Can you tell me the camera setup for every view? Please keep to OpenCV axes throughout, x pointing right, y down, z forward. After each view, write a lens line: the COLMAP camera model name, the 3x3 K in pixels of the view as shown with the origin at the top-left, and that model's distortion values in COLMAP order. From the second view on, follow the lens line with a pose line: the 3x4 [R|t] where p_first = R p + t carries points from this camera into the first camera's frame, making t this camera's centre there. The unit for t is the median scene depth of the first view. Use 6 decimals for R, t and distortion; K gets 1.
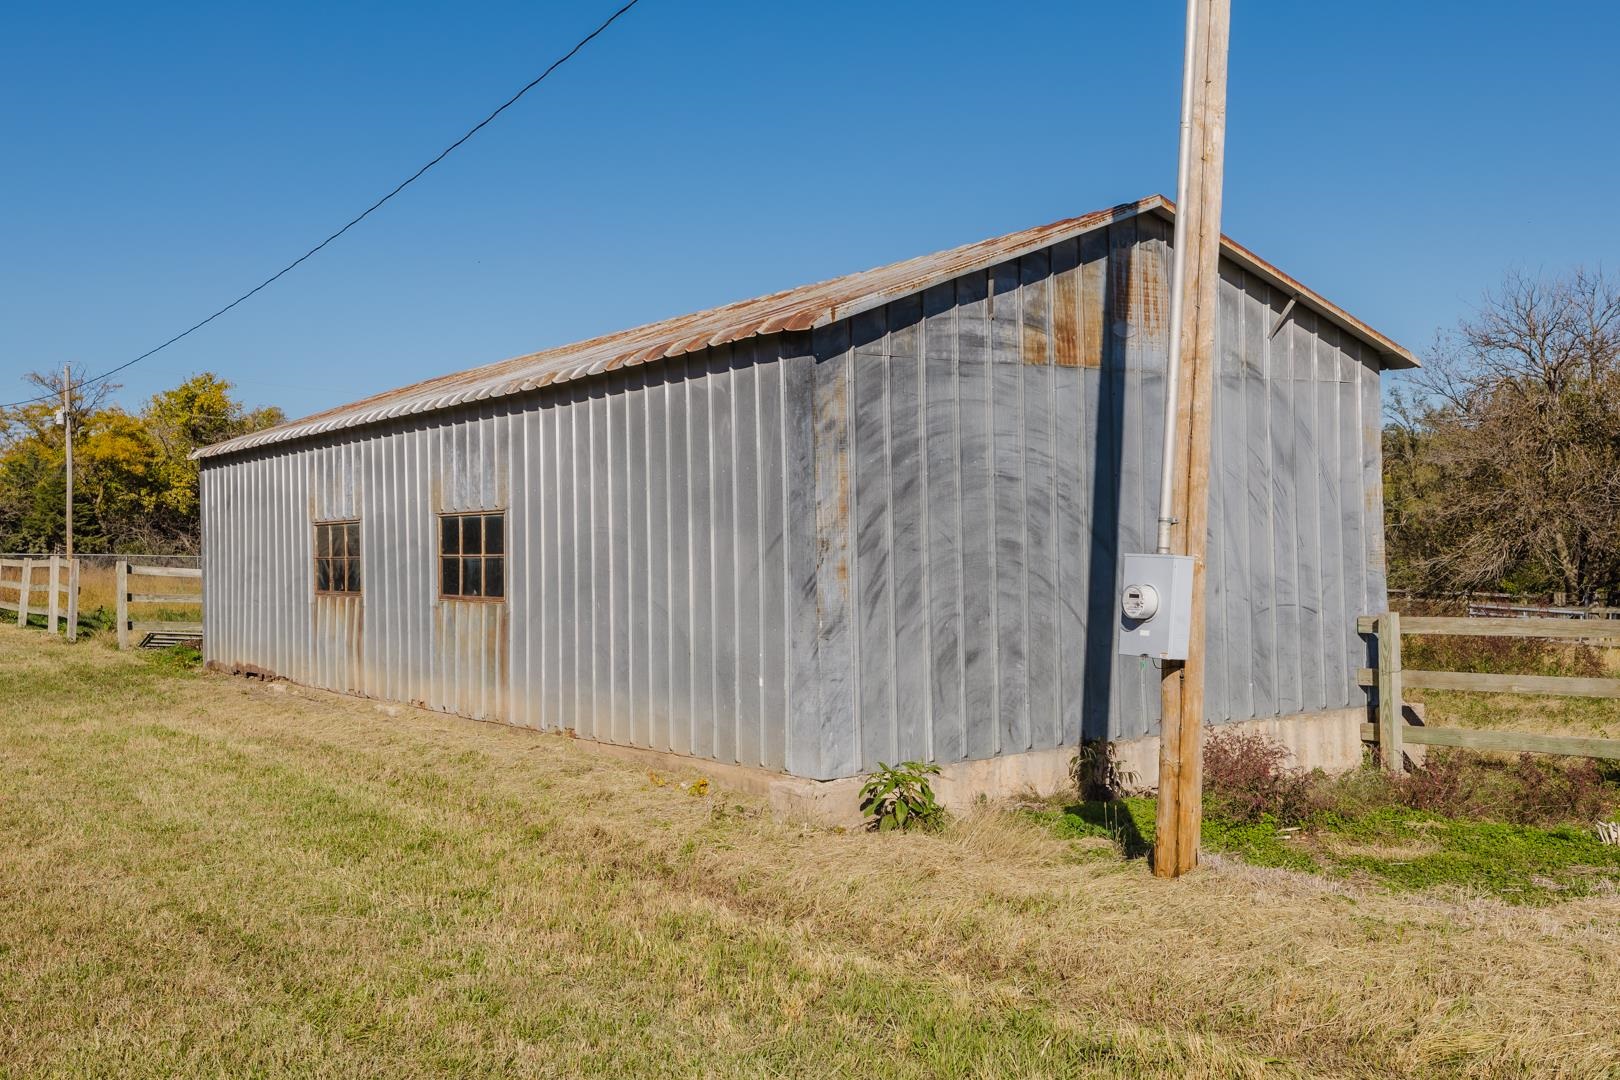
lens RADIAL K [[1592.0, 0, 804.3], [0, 1592.0, 523.7], [0, 0, 1]] dist [0.005742, 0.000000]
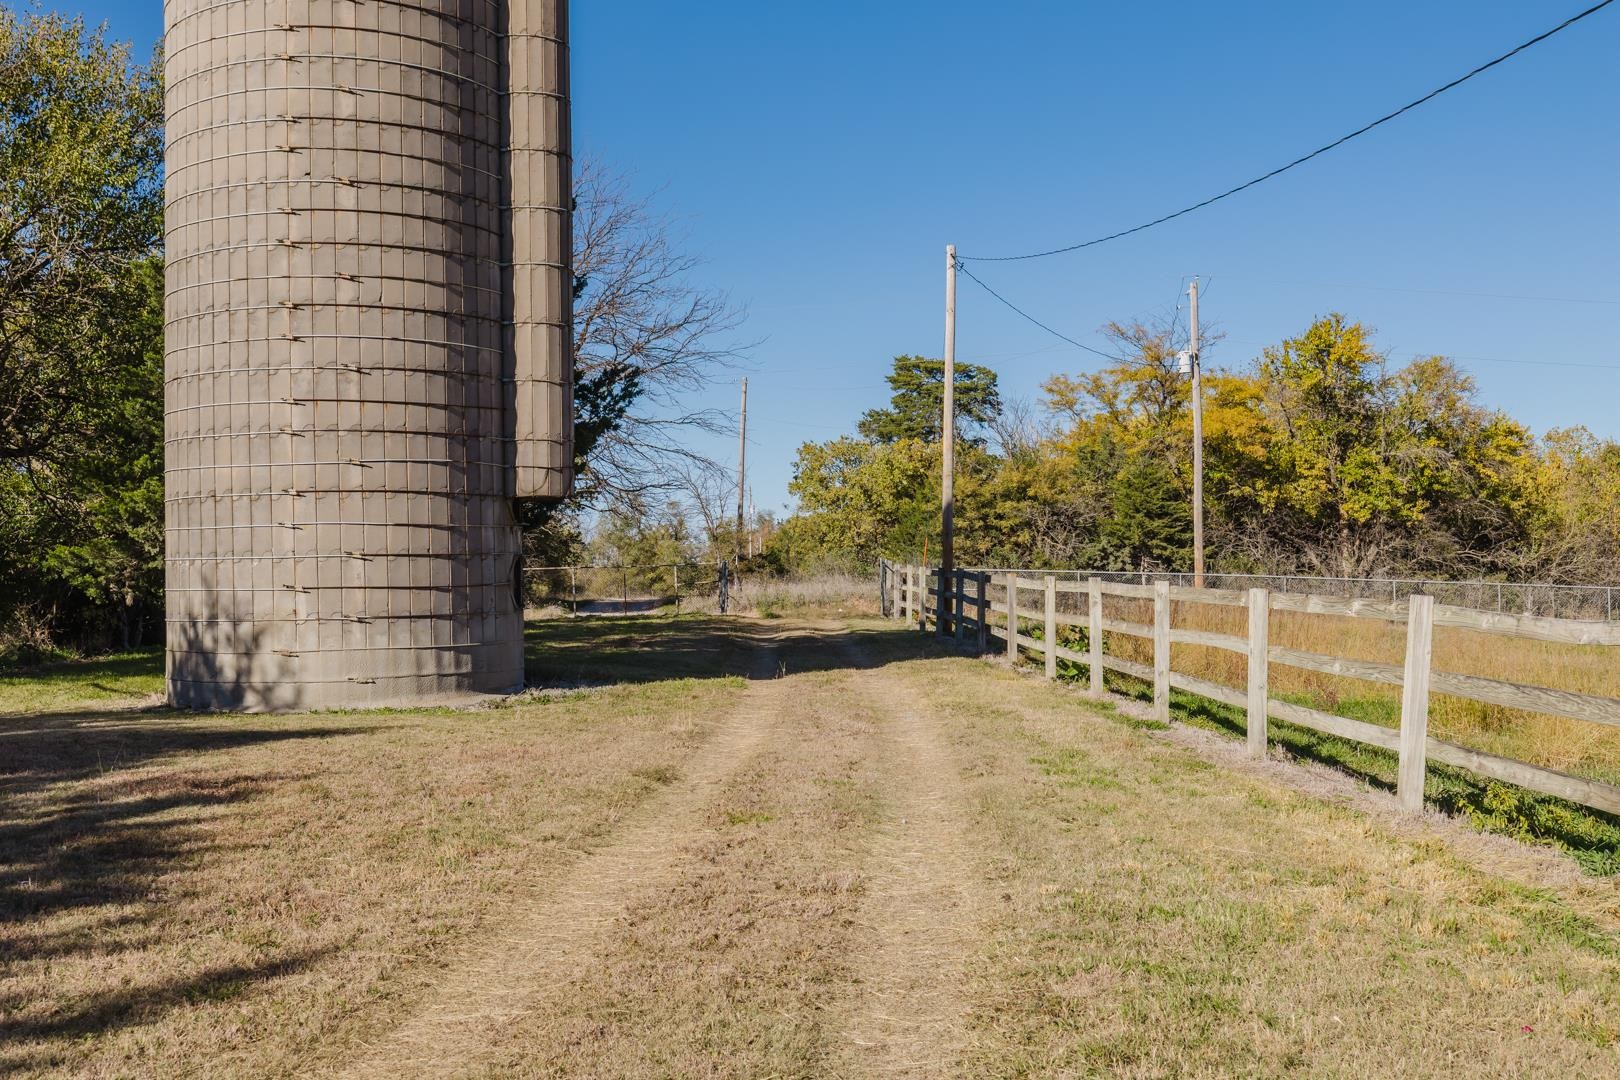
lens RADIAL K [[1633.0, 0, 807.8], [0, 1633.0, 546.0], [0, 0, 1]] dist [0.055645, 0.000000]
pose [[0.839058, 0.005521, -0.544014, -0.192290], [-0.003844, 0.999984, 0.004220, 0.004651], [0.544029, -0.001449, 0.839065, 0.295011]]
